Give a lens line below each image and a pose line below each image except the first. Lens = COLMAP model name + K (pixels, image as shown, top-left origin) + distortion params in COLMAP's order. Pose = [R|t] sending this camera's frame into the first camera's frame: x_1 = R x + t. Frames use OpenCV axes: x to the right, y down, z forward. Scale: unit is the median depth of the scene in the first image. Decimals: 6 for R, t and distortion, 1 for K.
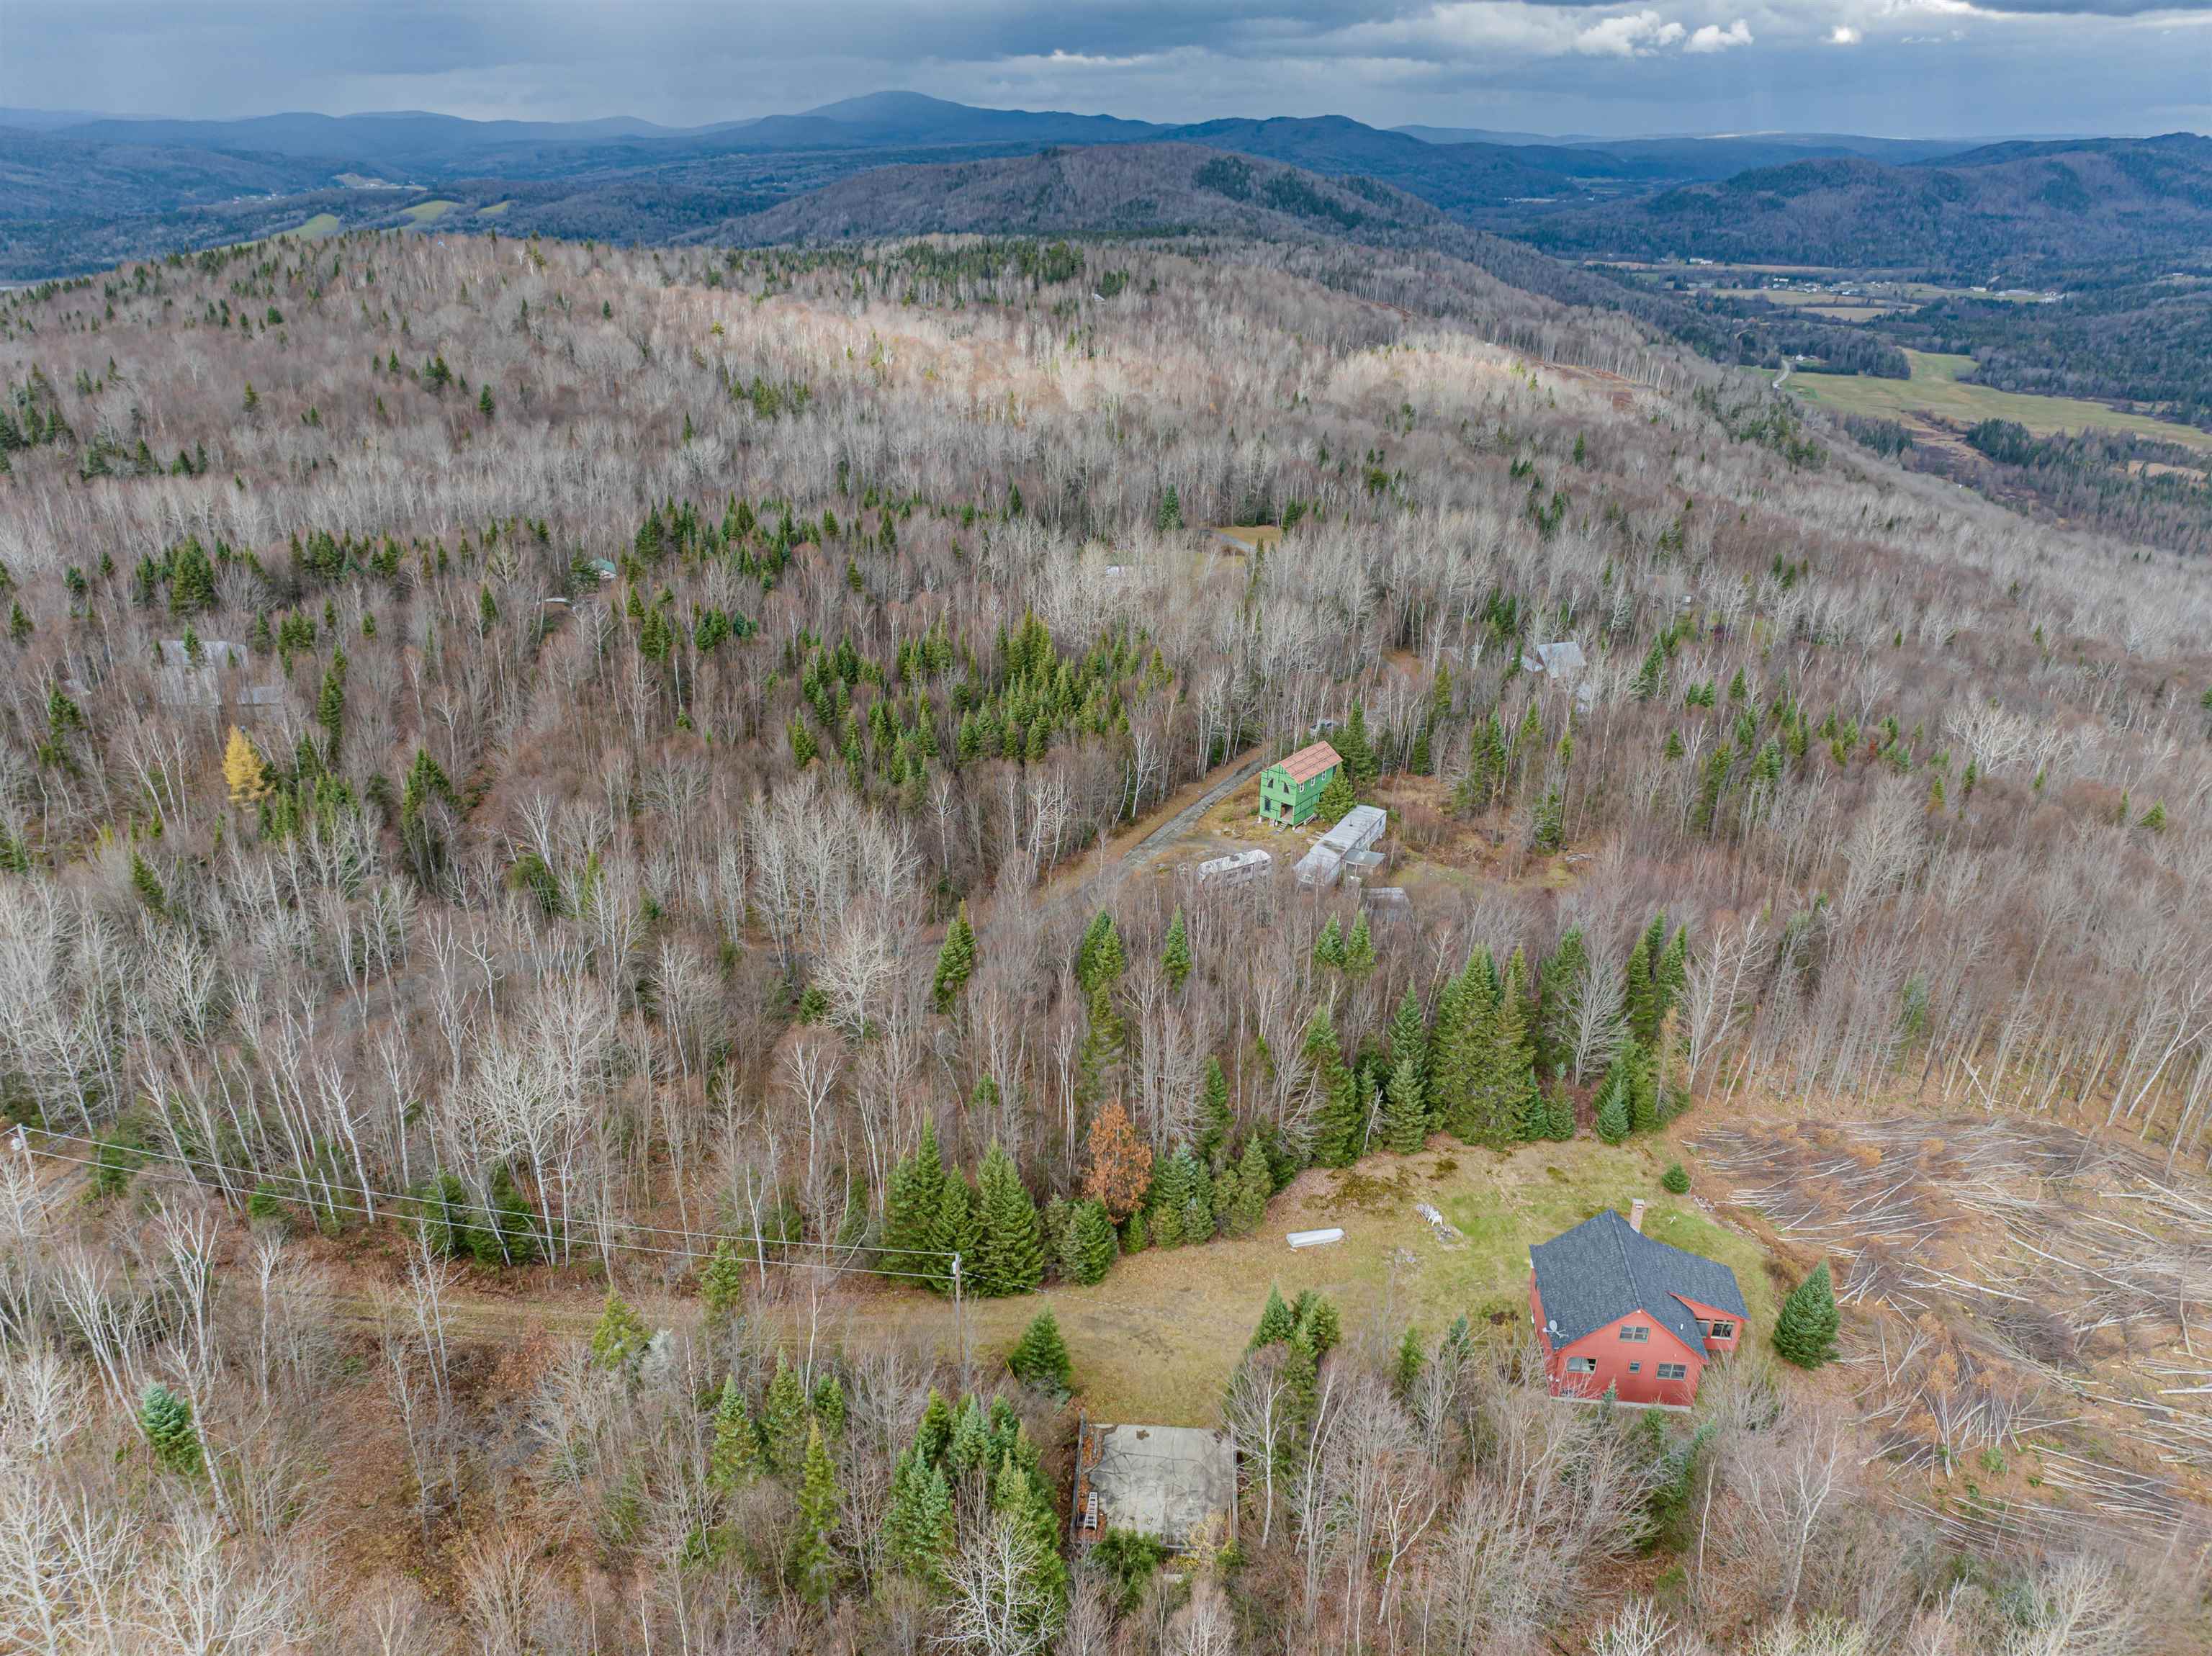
lens RADIAL K [[1537.7, 0, 1112.8], [0, 1537.7, 829.0], [0, 0, 1]] dist [-0.012492, 0.005512]
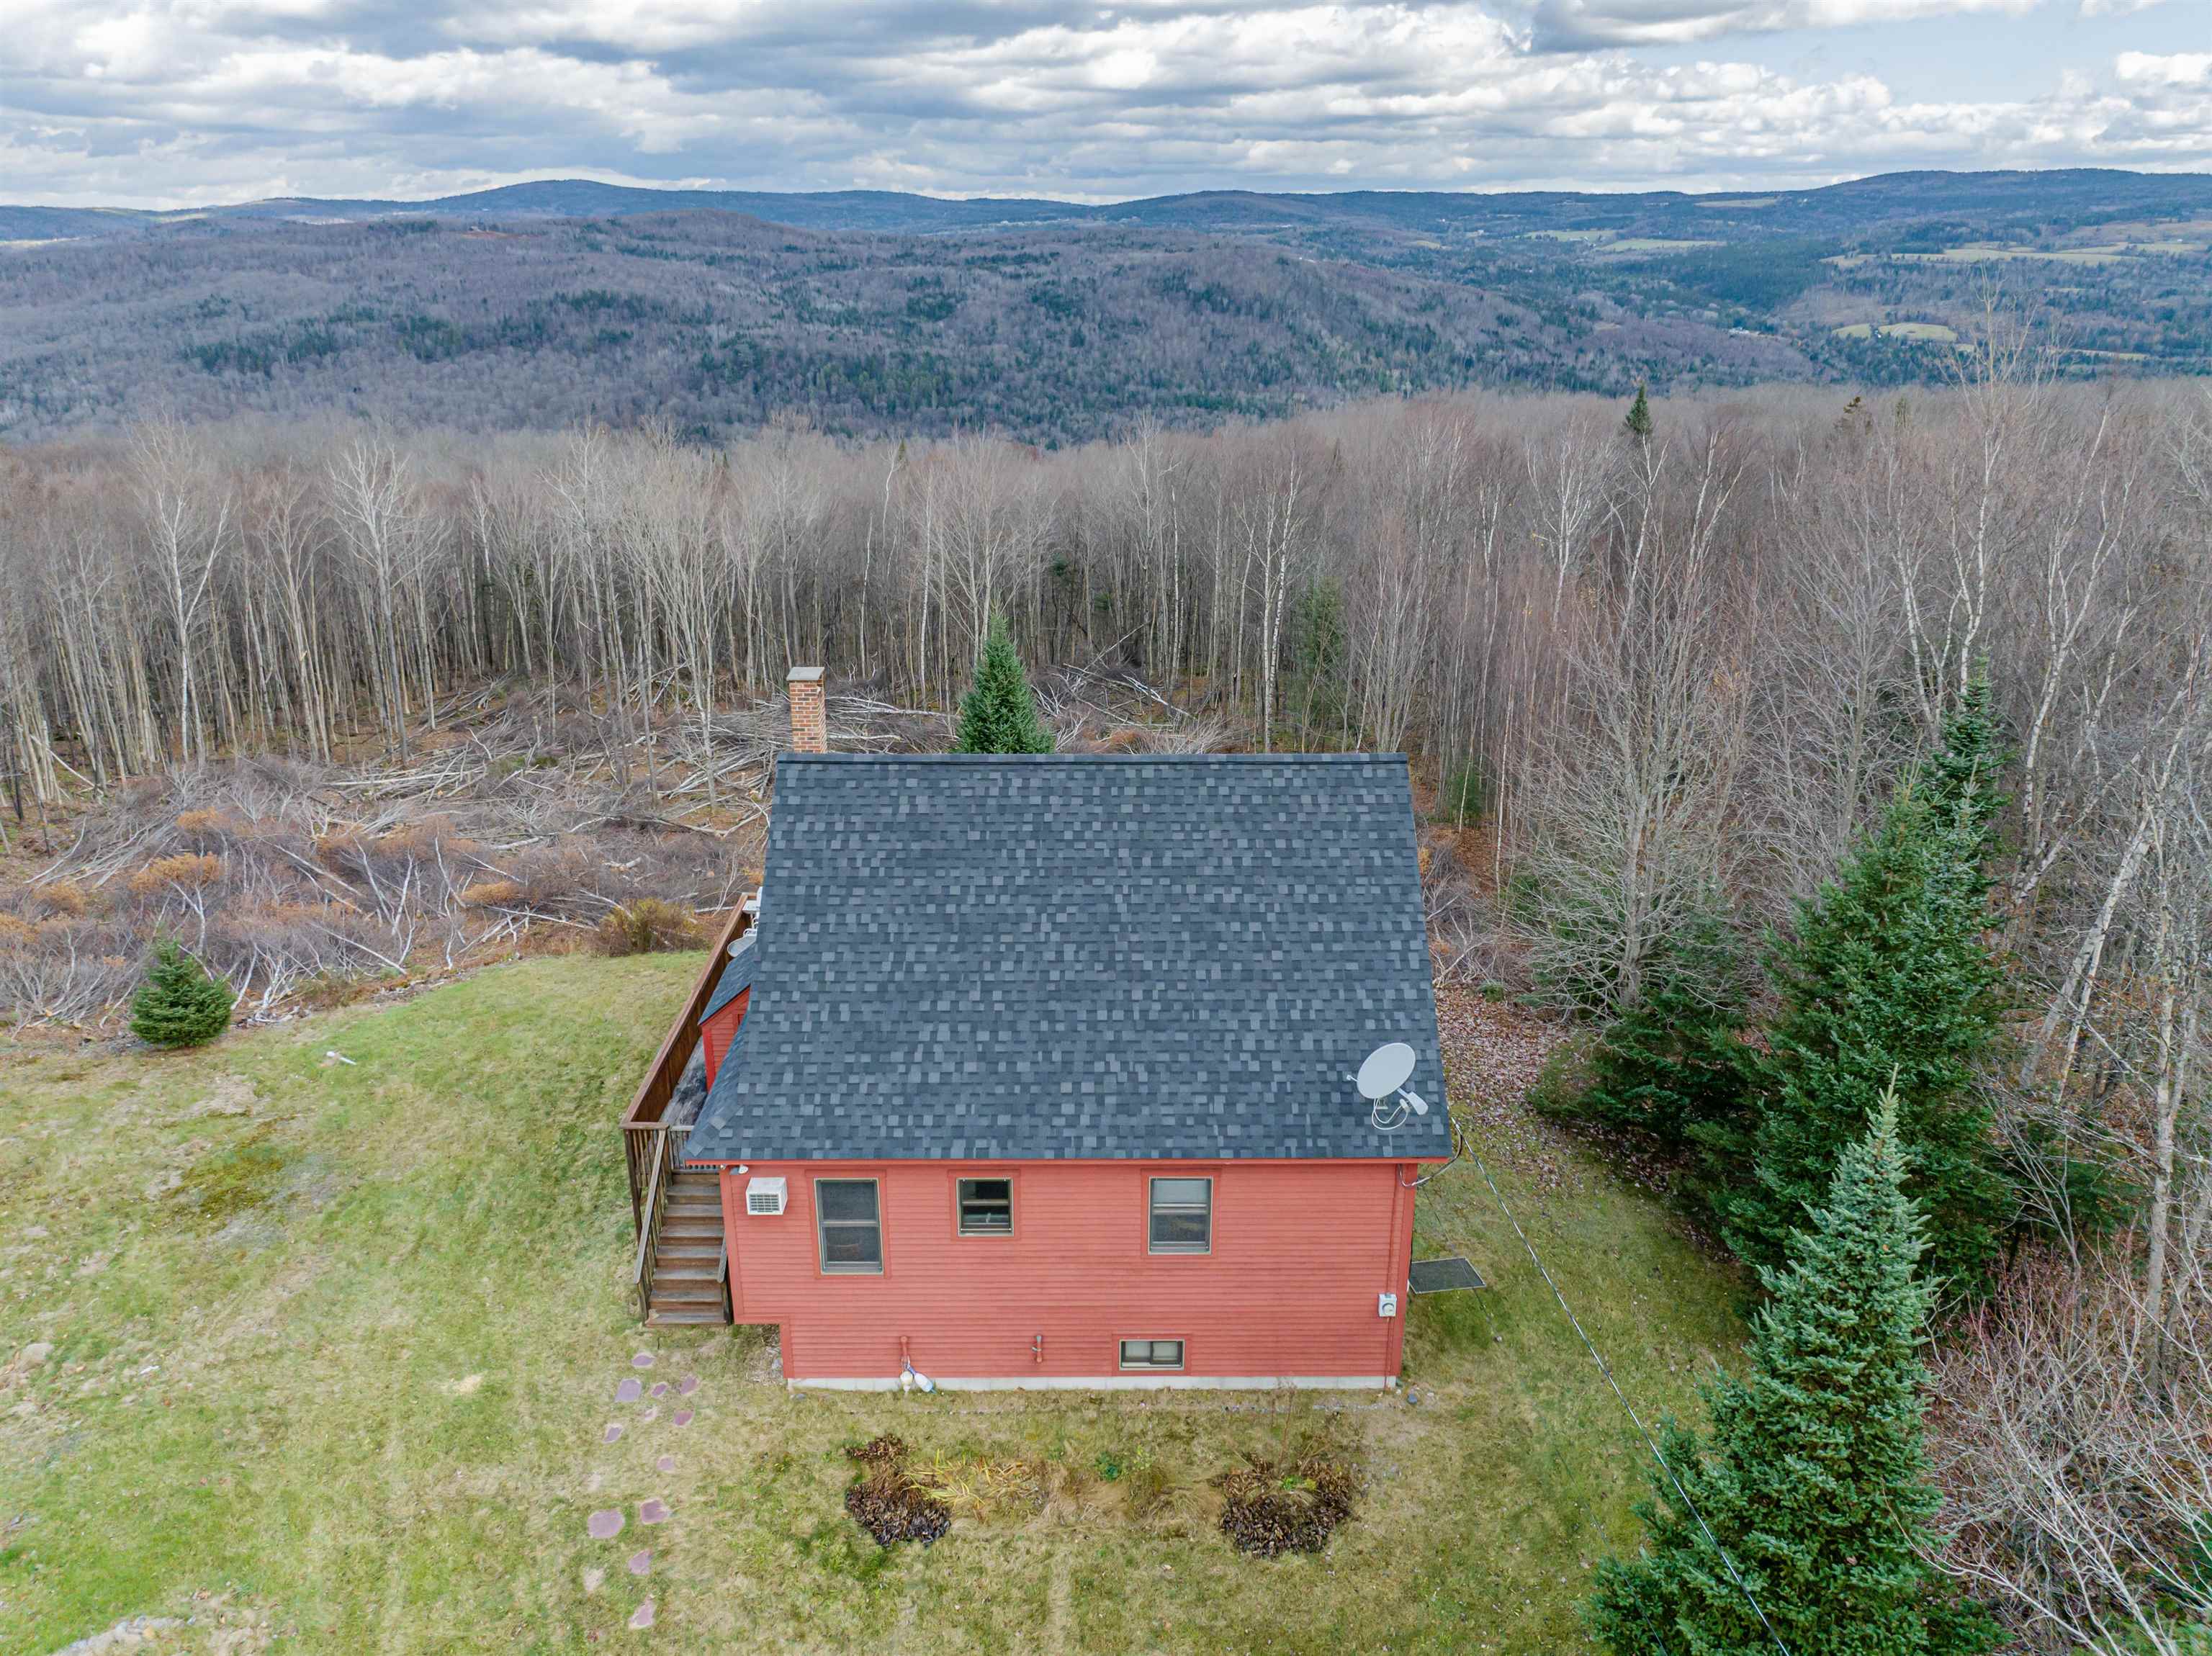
lens RADIAL K [[1541.7, 0, 1113.2], [0, 1541.7, 815.0], [0, 0, 1]] dist [-0.007705, -0.002541]
pose [[-0.108527, -0.358544, 0.927183, 0.052667], [0.405565, 0.835572, 0.370590, 0.097147], [-0.907601, 0.416252, 0.054731, 0.485760]]
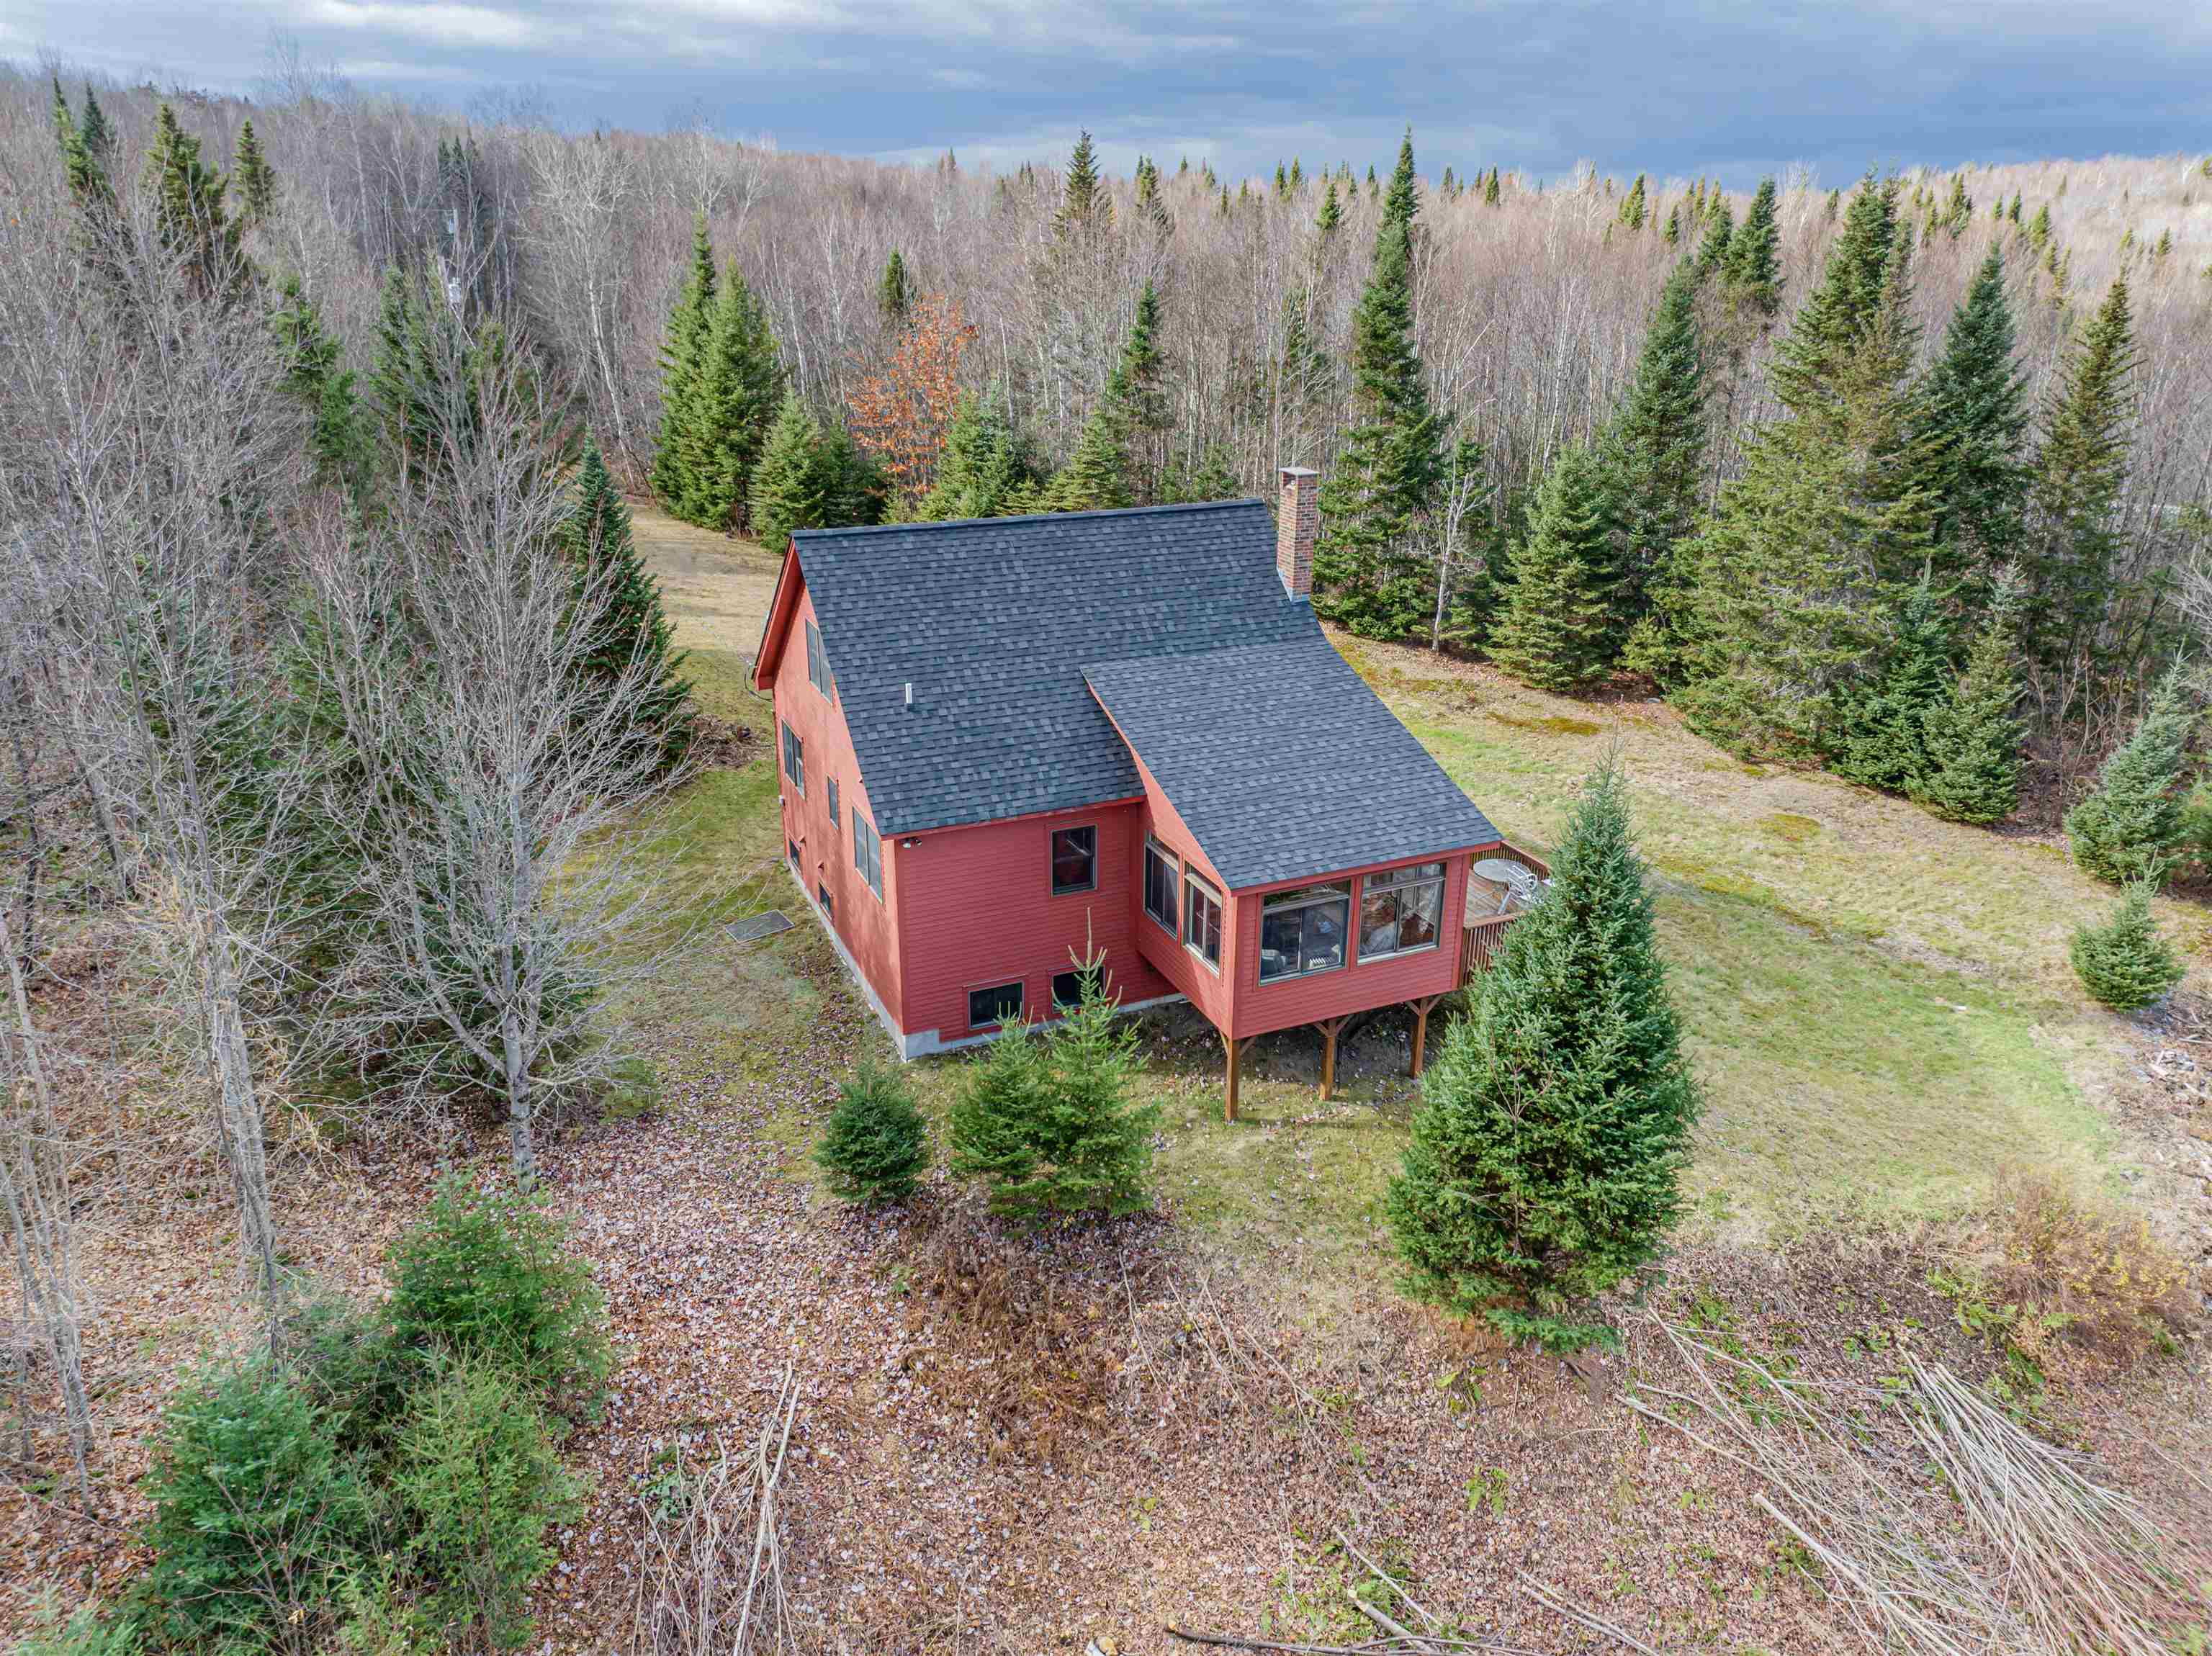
lens RADIAL K [[1530.8, 0, 1122.7], [0, 1530.8, 822.7], [0, 0, 1]] dist [0.000624, -0.008715]
pose [[0.499983, 0.305775, -0.810258, 0.294749], [-0.363947, 0.923155, 0.123800, 0.143689], [0.785849, 0.232994, 0.572848, 0.423106]]
